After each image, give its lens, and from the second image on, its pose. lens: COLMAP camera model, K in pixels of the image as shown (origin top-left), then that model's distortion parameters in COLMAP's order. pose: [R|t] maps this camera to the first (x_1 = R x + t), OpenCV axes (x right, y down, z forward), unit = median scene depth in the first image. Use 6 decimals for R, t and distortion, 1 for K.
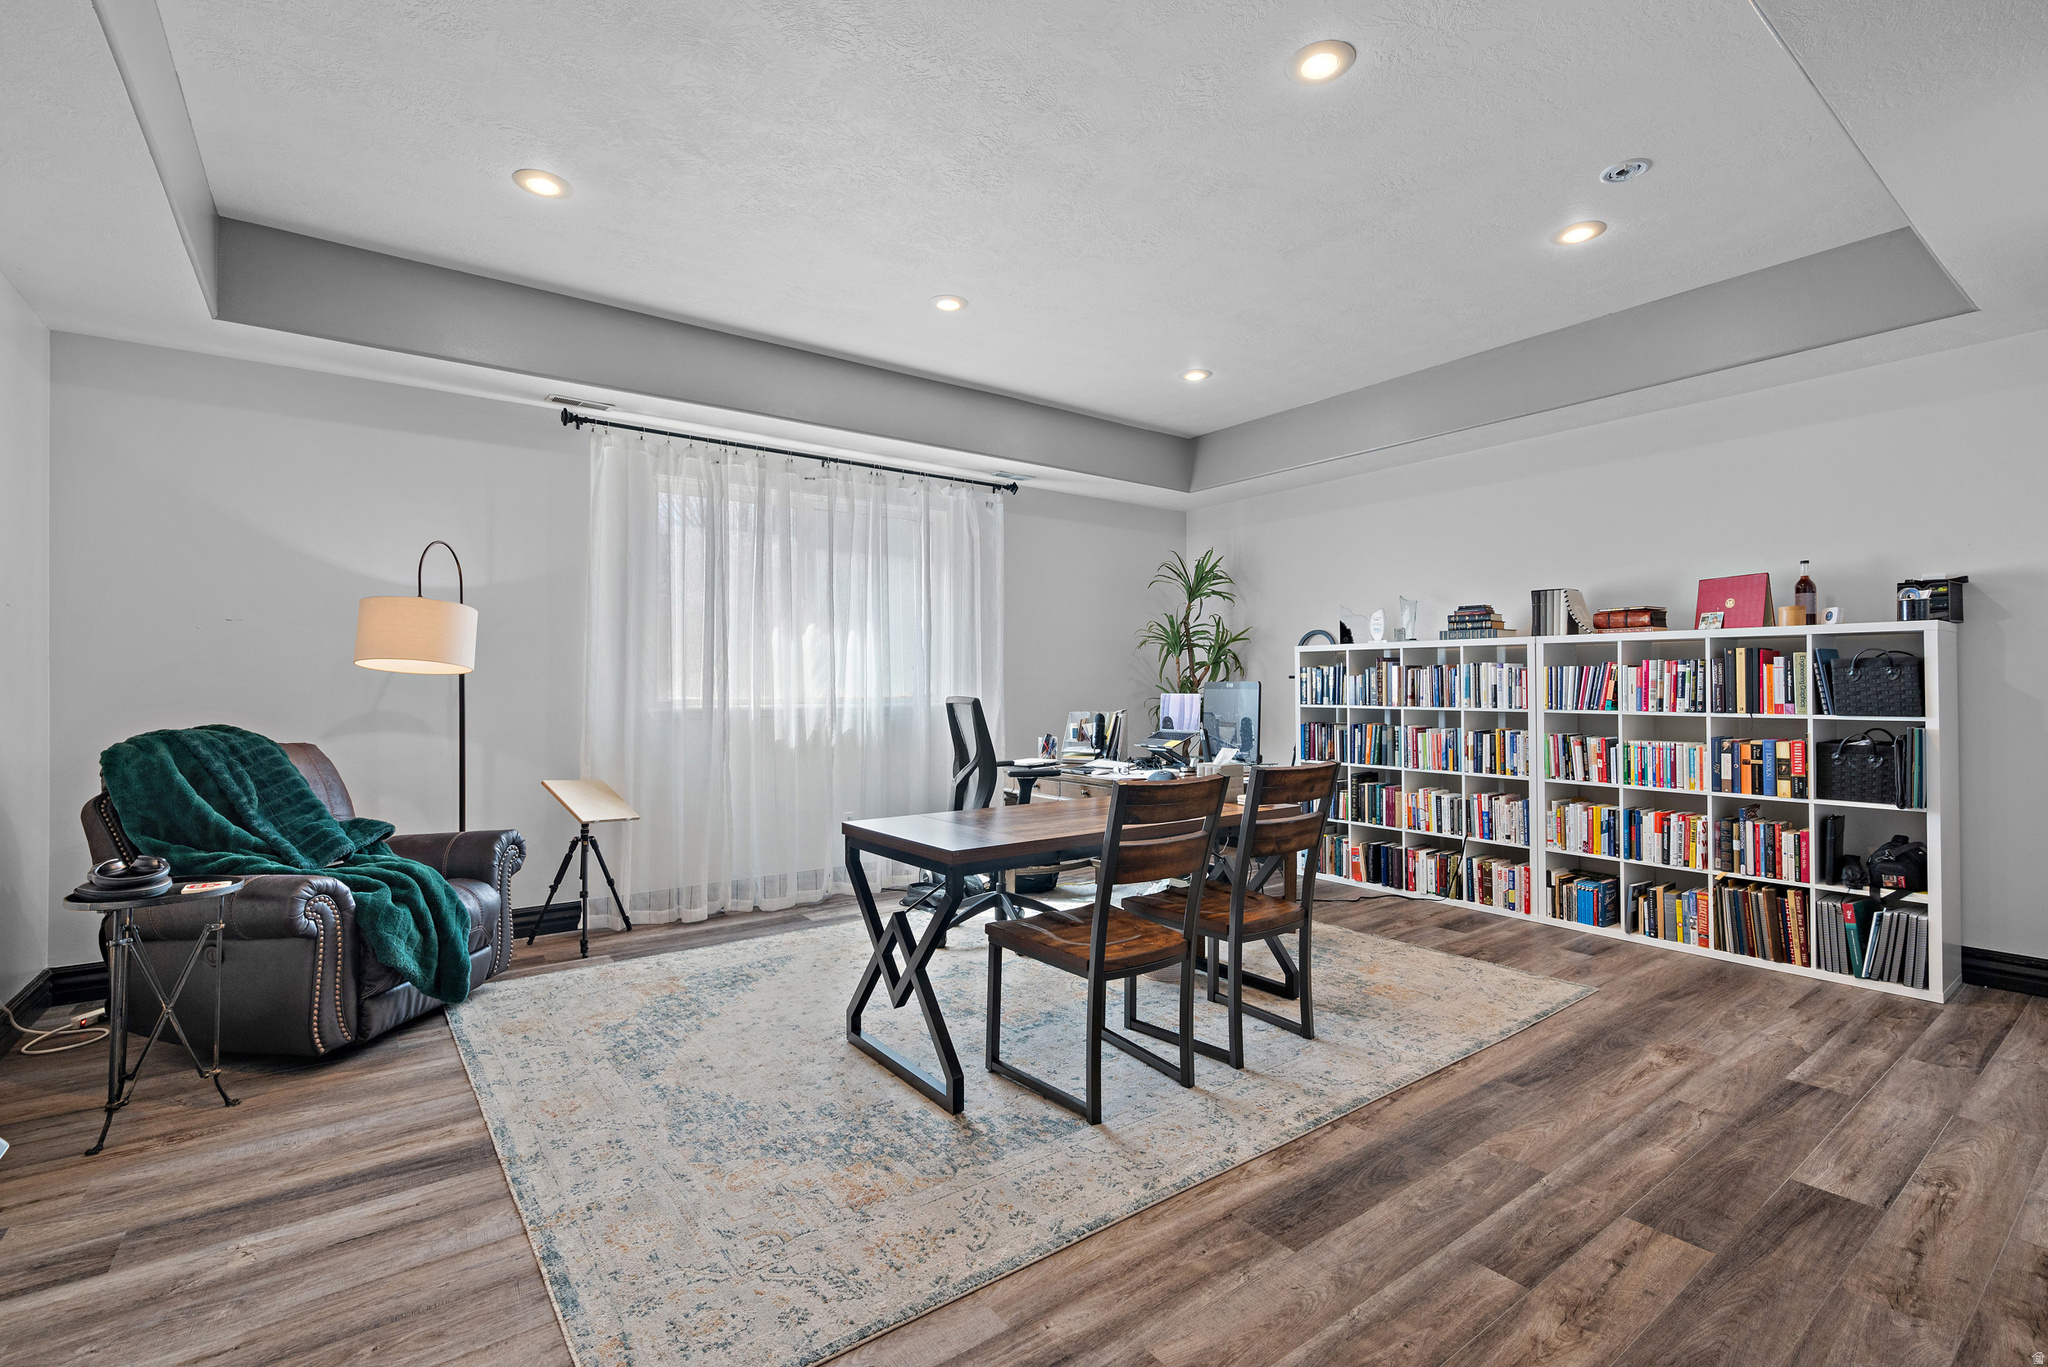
lens RADIAL K [[907.1, 0, 1024.0], [0, 907.1, 683.5], [0, 0, 1]] dist [-0.002822, -0.000245]
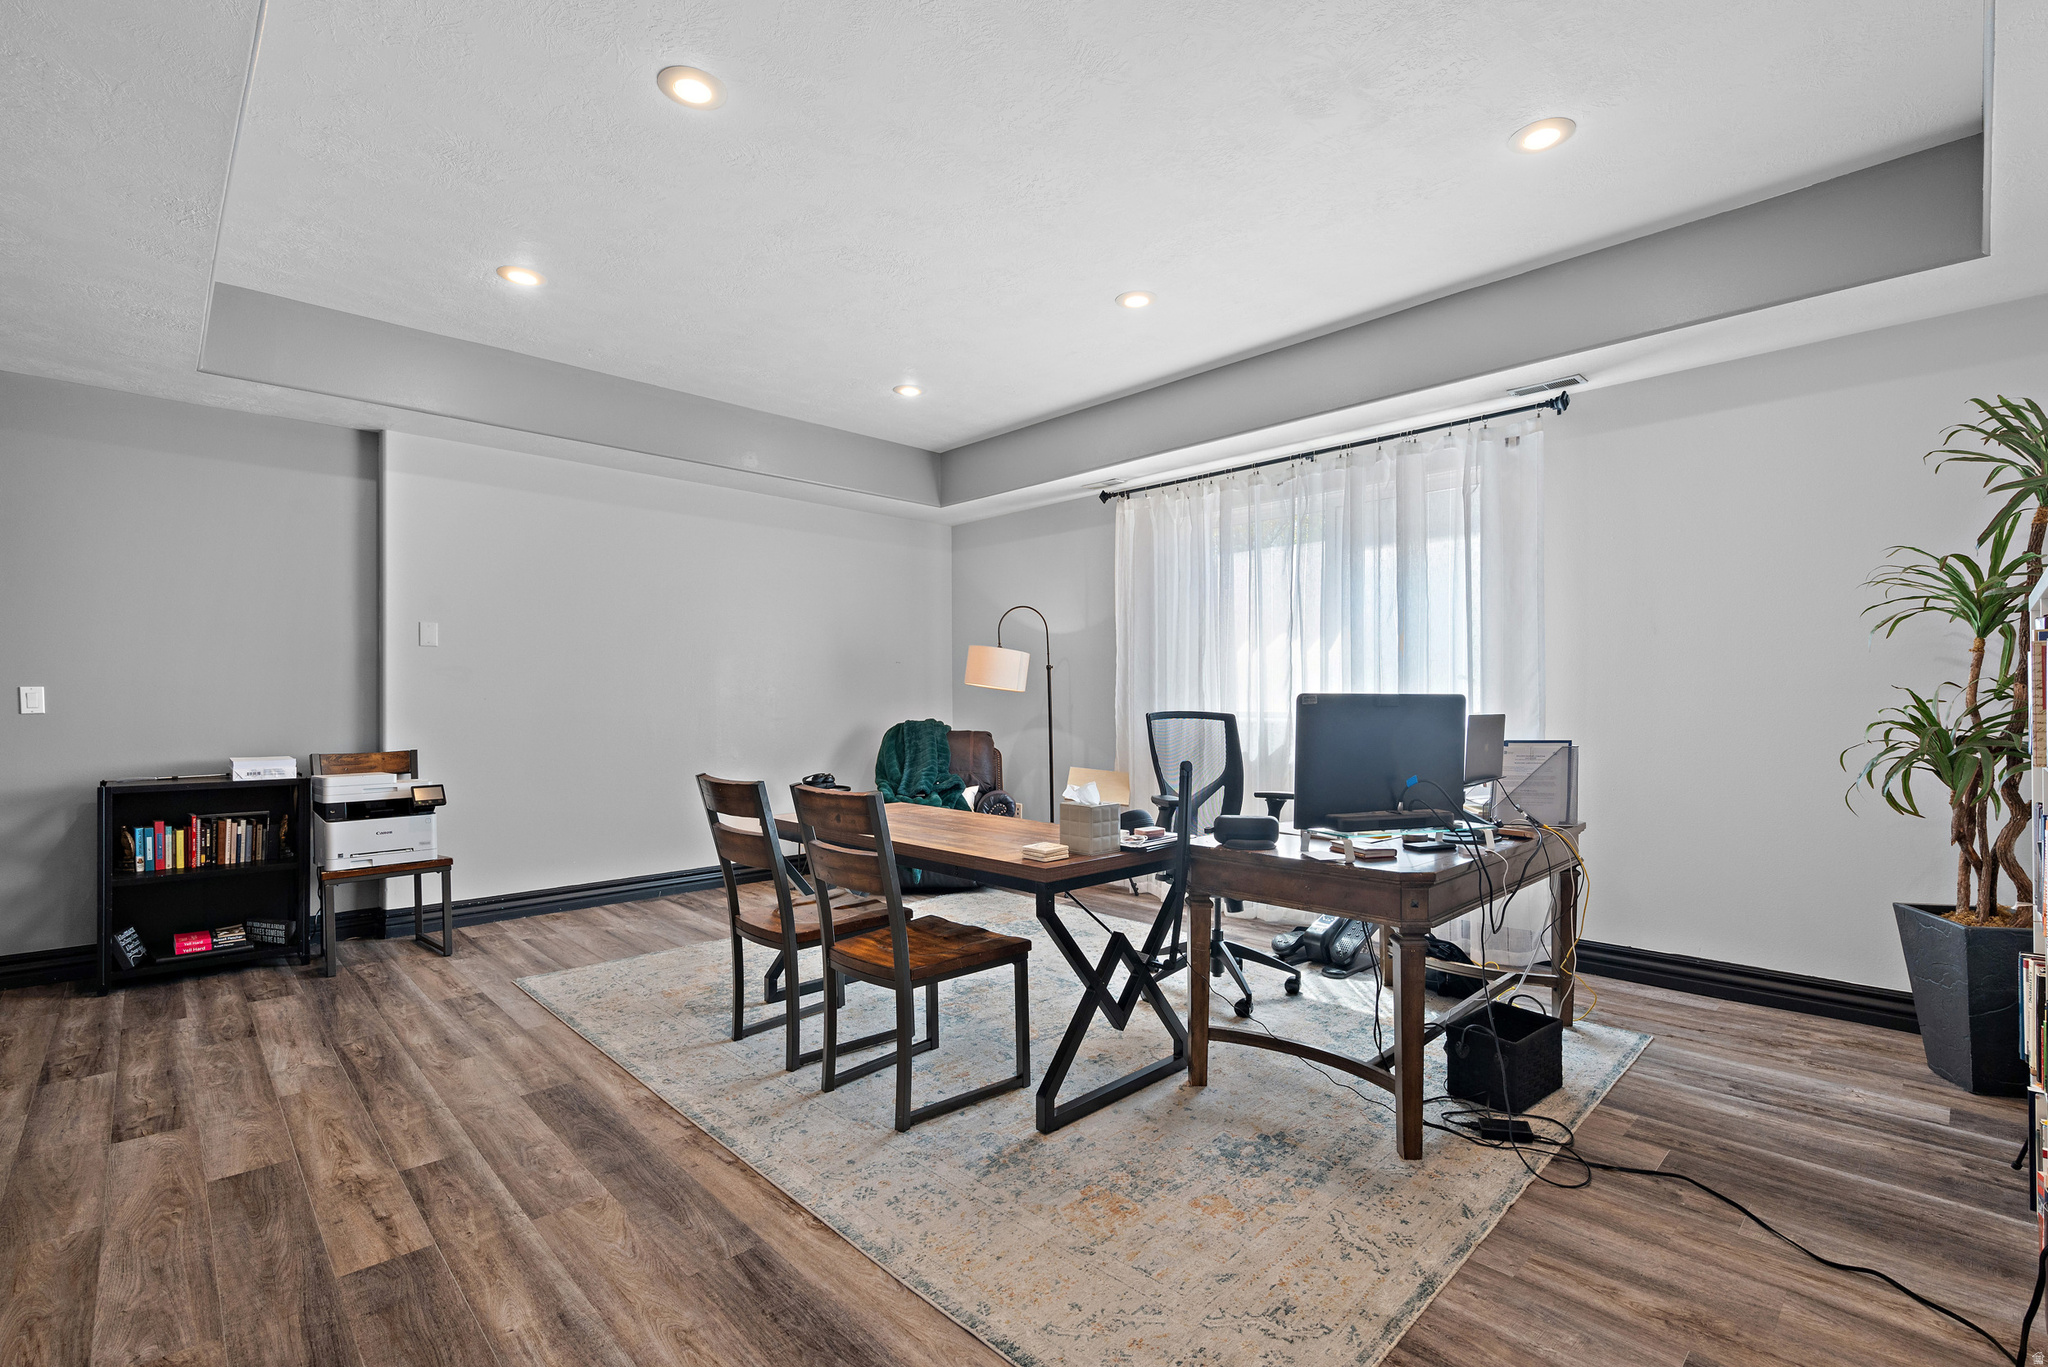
lens RADIAL K [[915.9, 0, 1024.0], [0, 915.9, 683.5], [0, 0, 1]] dist [-0.002265, -0.000049]
pose [[0.131367, -0.014694, -0.991225, 1.450902], [0.003163, 0.999891, -0.014403, 0.000458], [0.991329, -0.001244, 0.131399, 1.258427]]
